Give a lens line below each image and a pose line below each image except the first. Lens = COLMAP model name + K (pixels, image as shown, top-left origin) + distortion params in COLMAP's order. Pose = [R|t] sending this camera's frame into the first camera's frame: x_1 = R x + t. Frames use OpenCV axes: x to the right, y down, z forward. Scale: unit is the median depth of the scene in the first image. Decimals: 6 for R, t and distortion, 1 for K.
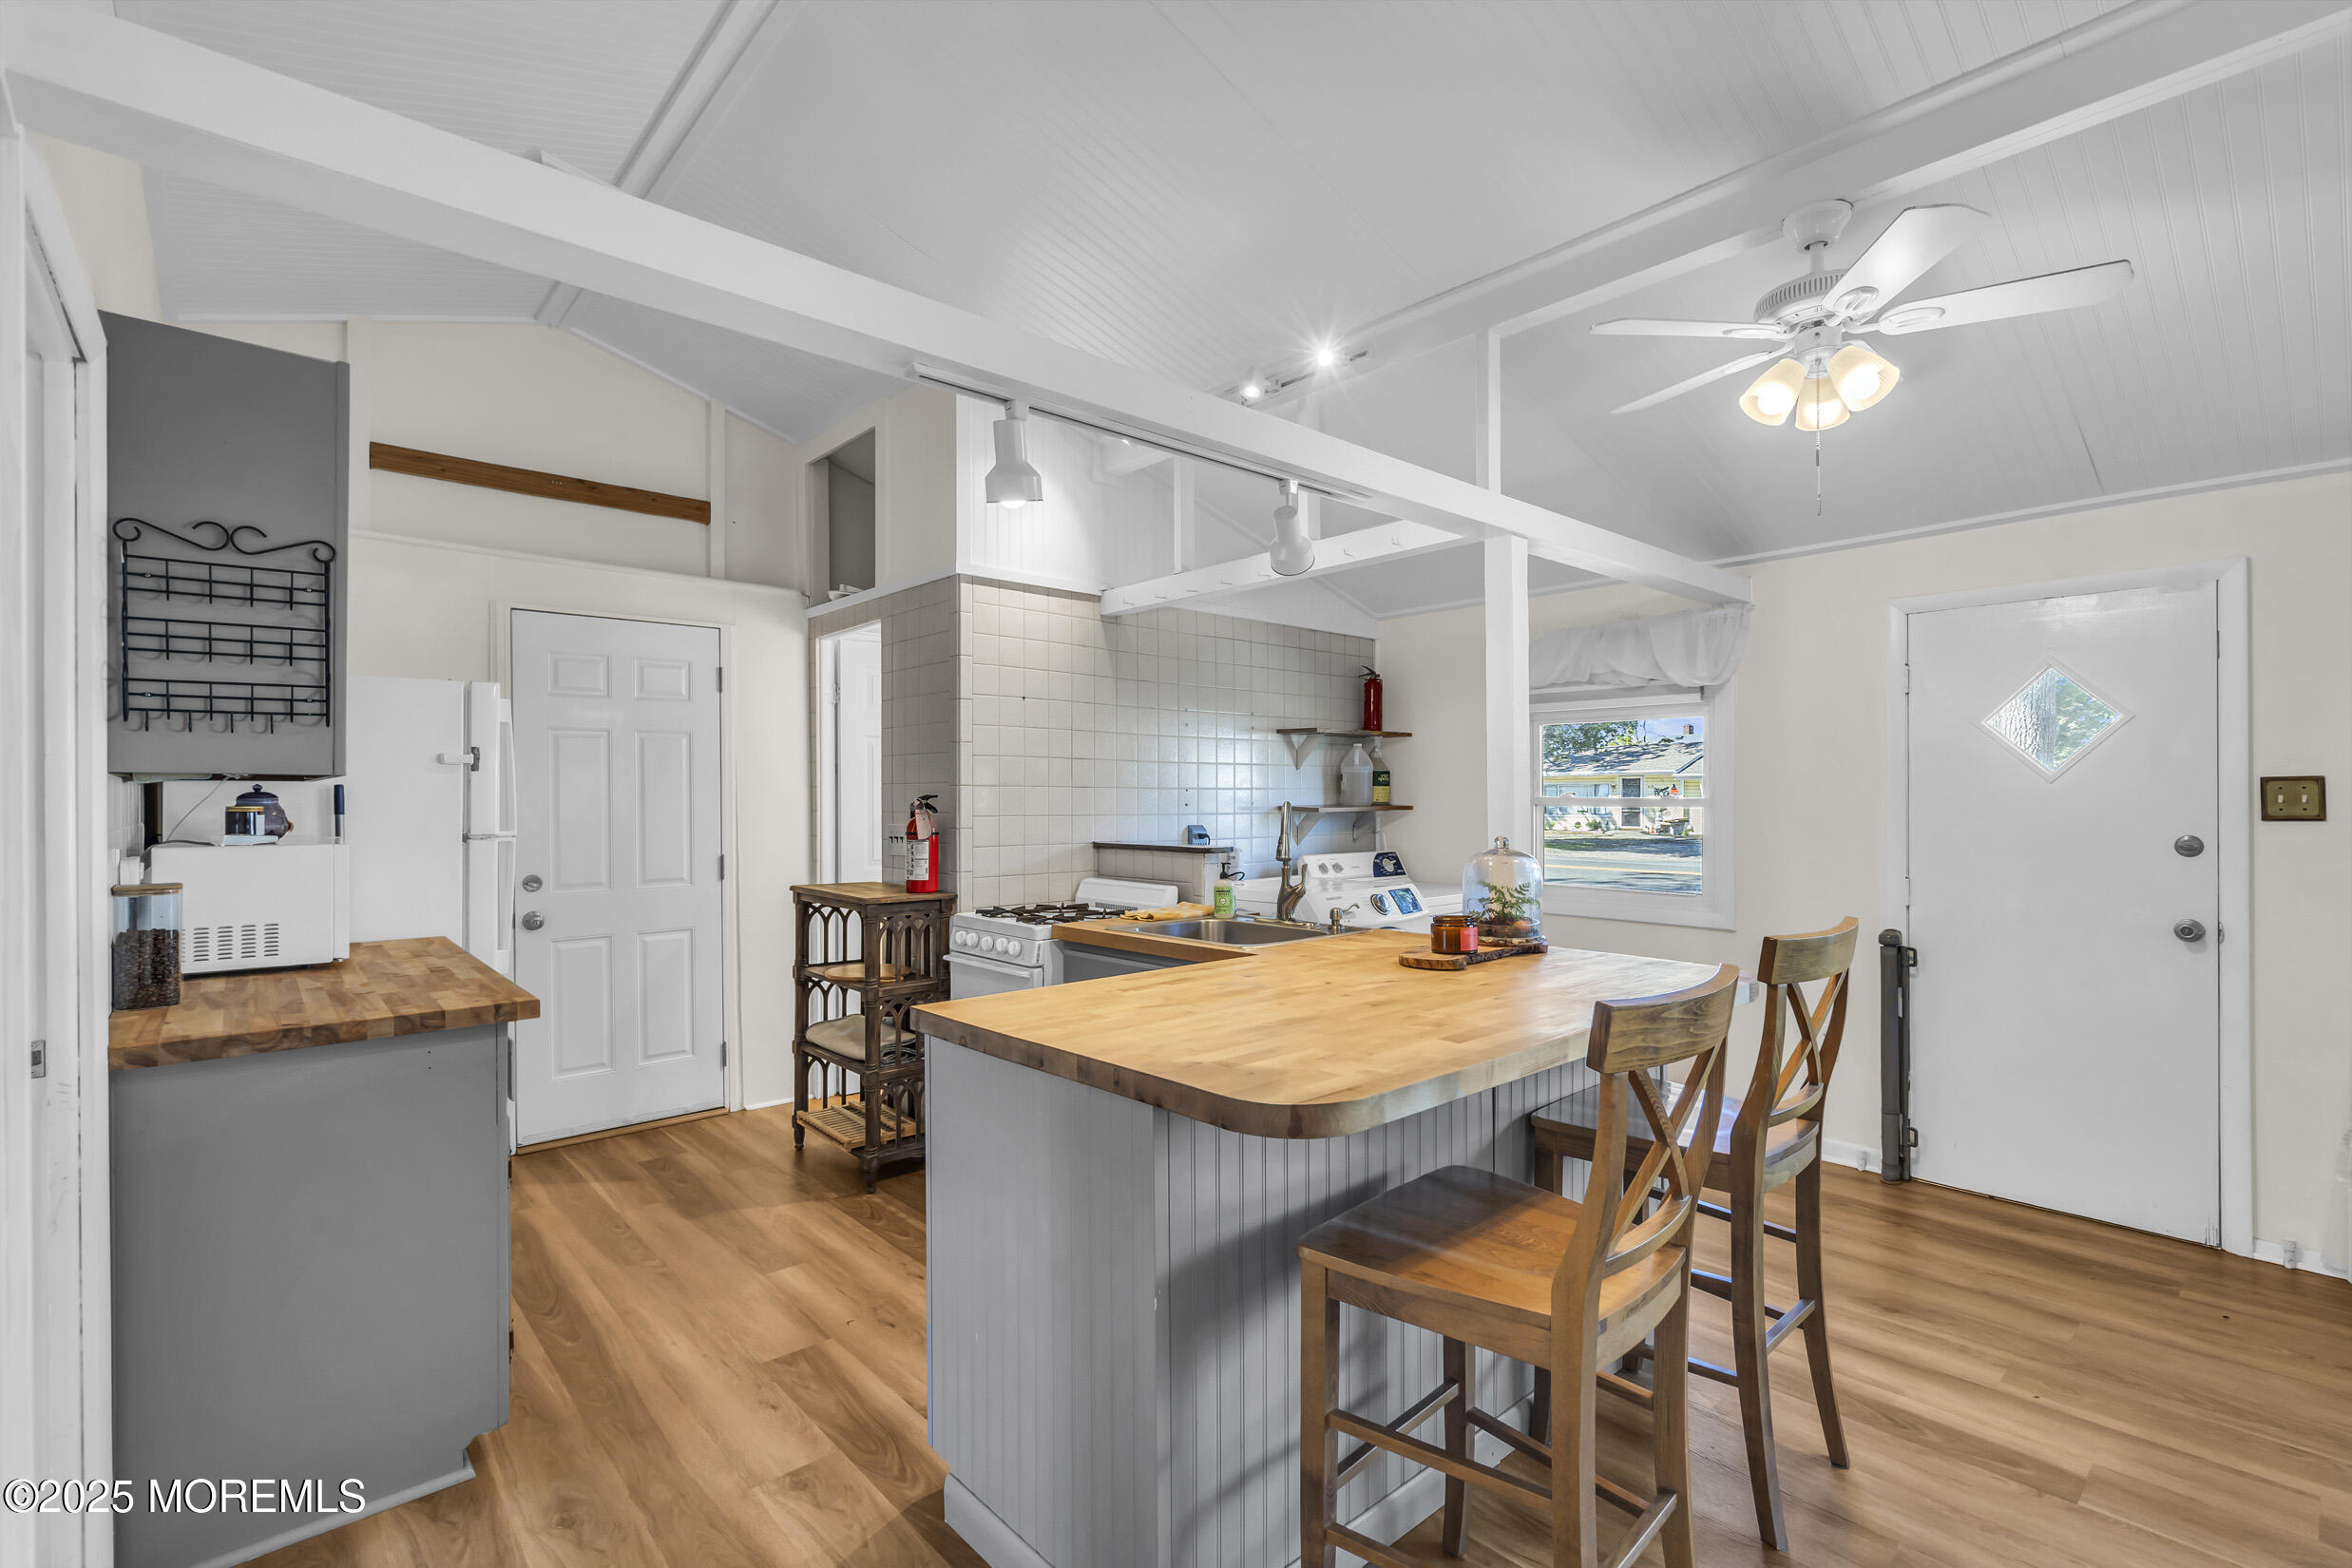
lens RADIAL K [[1064.5, 0, 1176.0], [0, 1064.5, 784.0], [0, 0, 1]] dist [-0.002296, -0.000382]
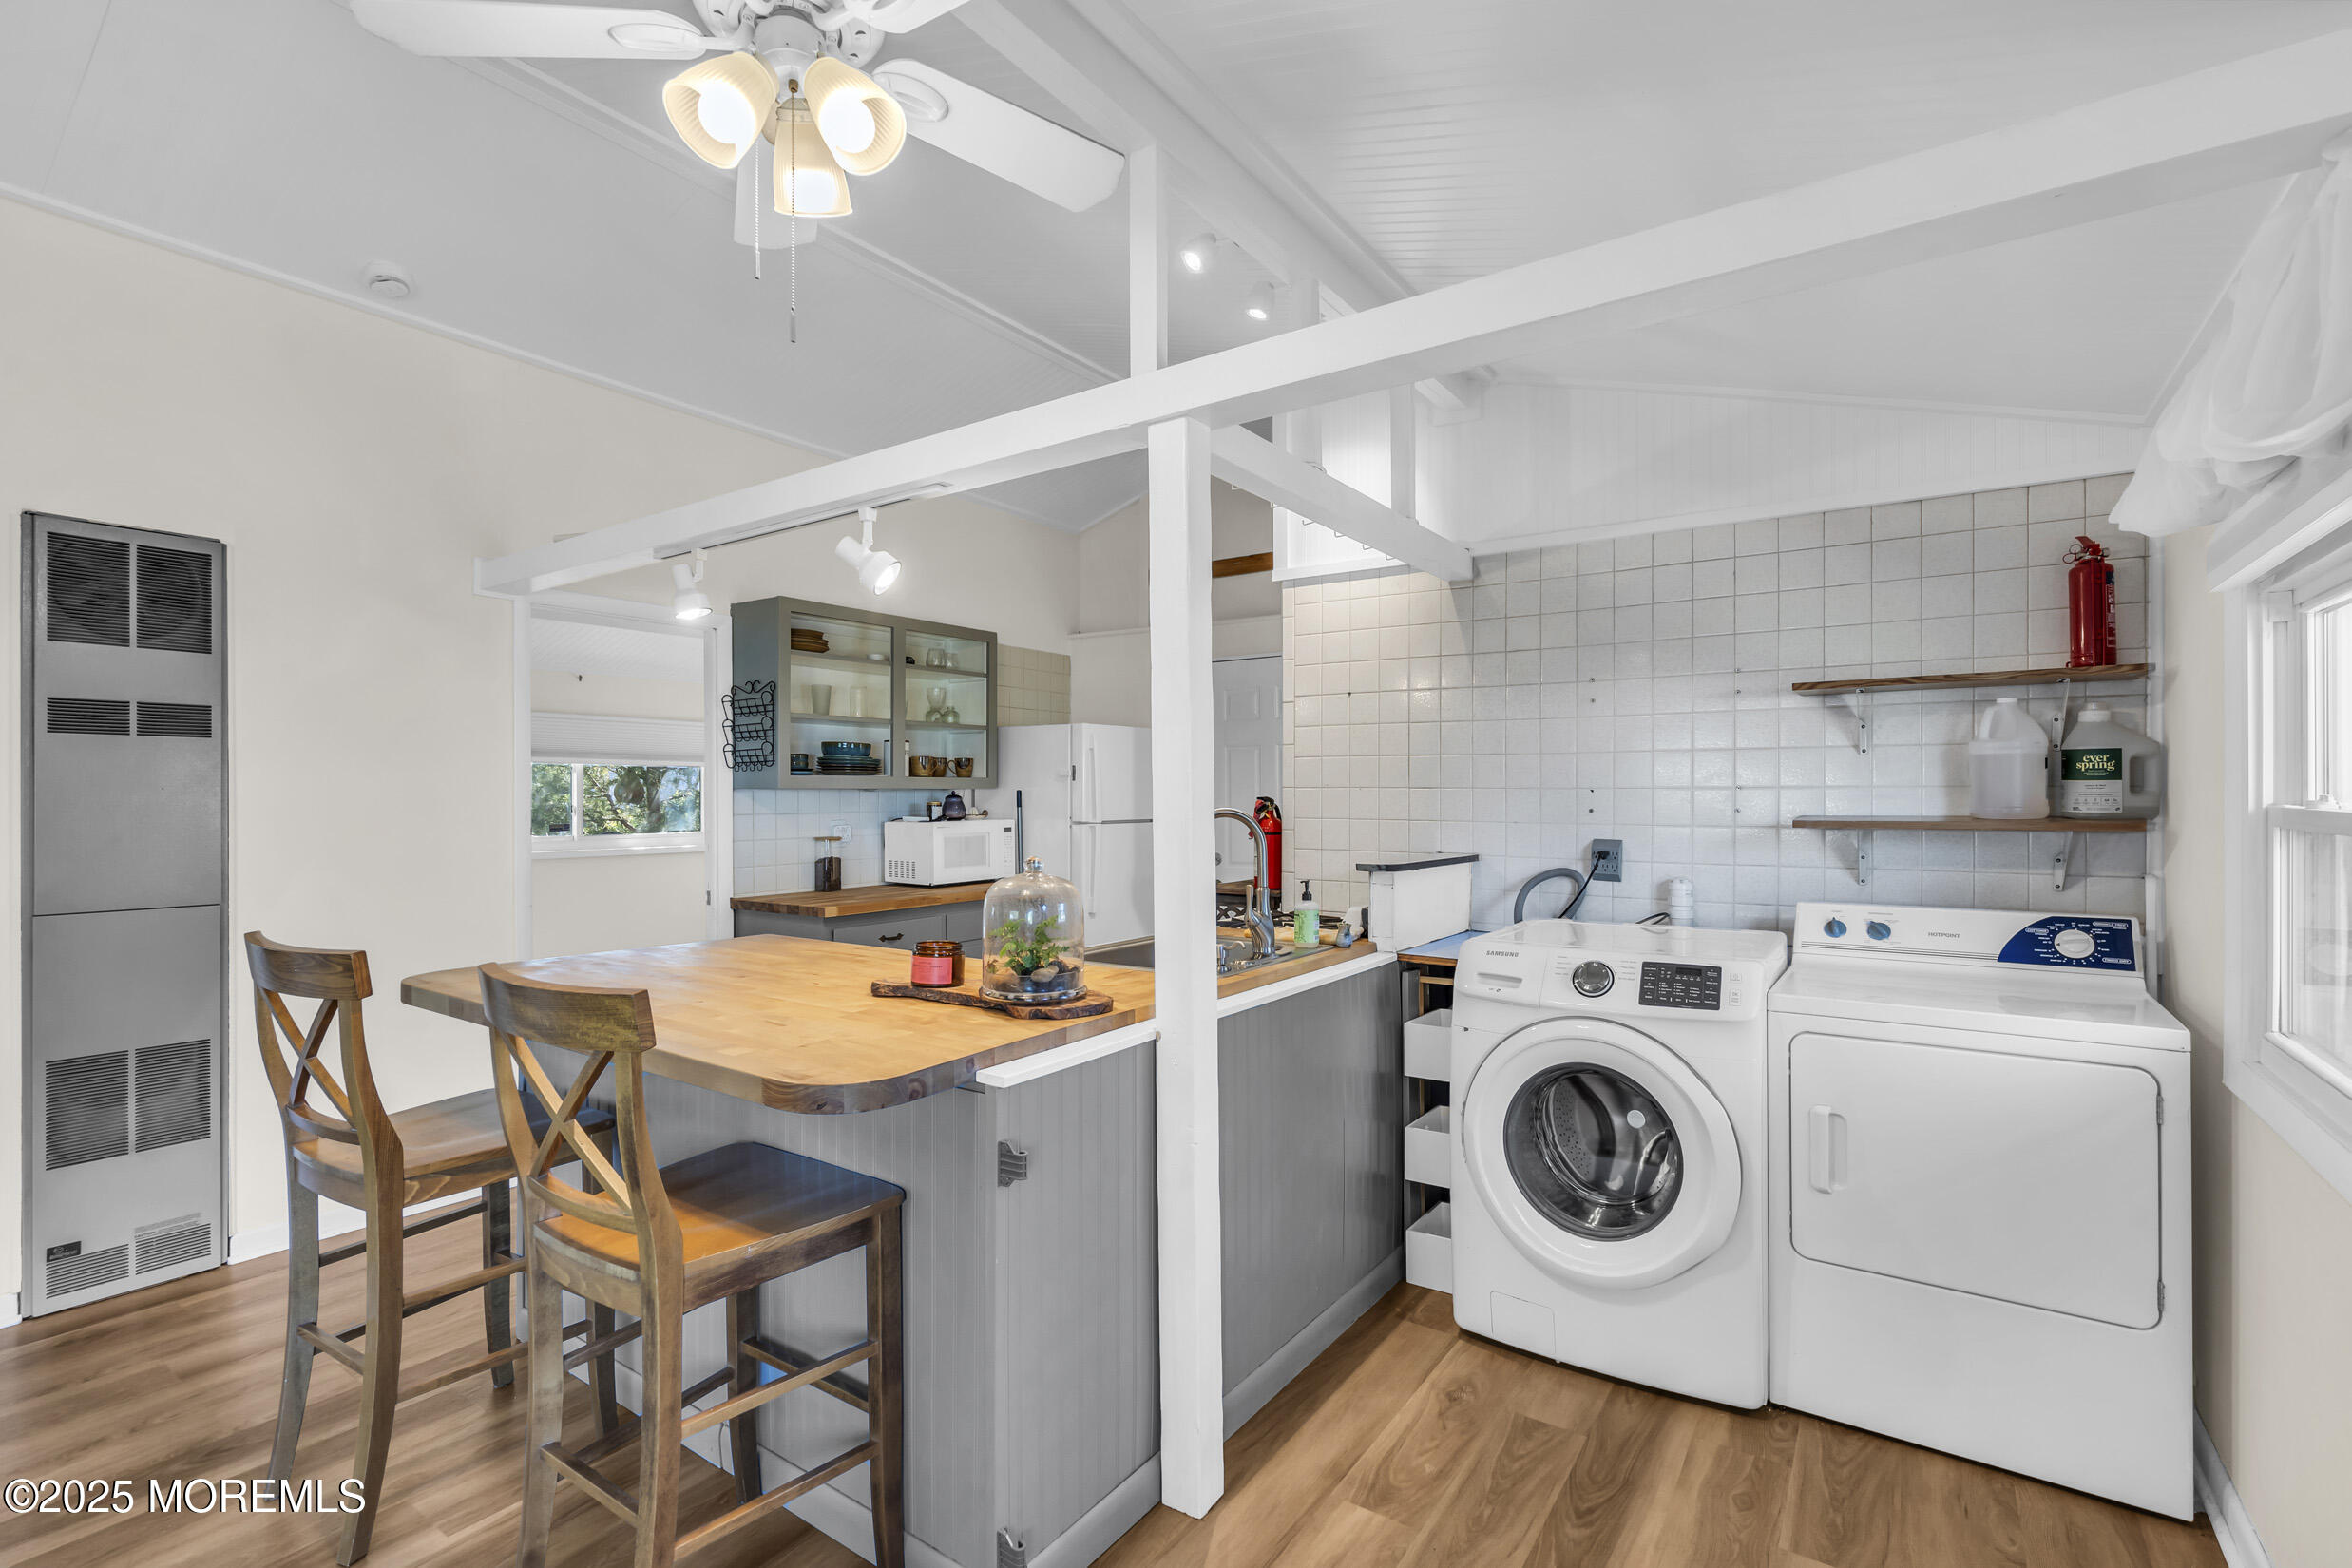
lens RADIAL K [[1064.5, 0, 1176.0], [0, 1064.5, 784.0], [0, 0, 1]] dist [-0.002296, -0.000382]
pose [[0.239797, -0.006455, -0.970802, 0.614386], [0.014979, 0.999883, -0.002949, -0.000946], [0.970707, -0.013835, 0.239866, 0.528958]]
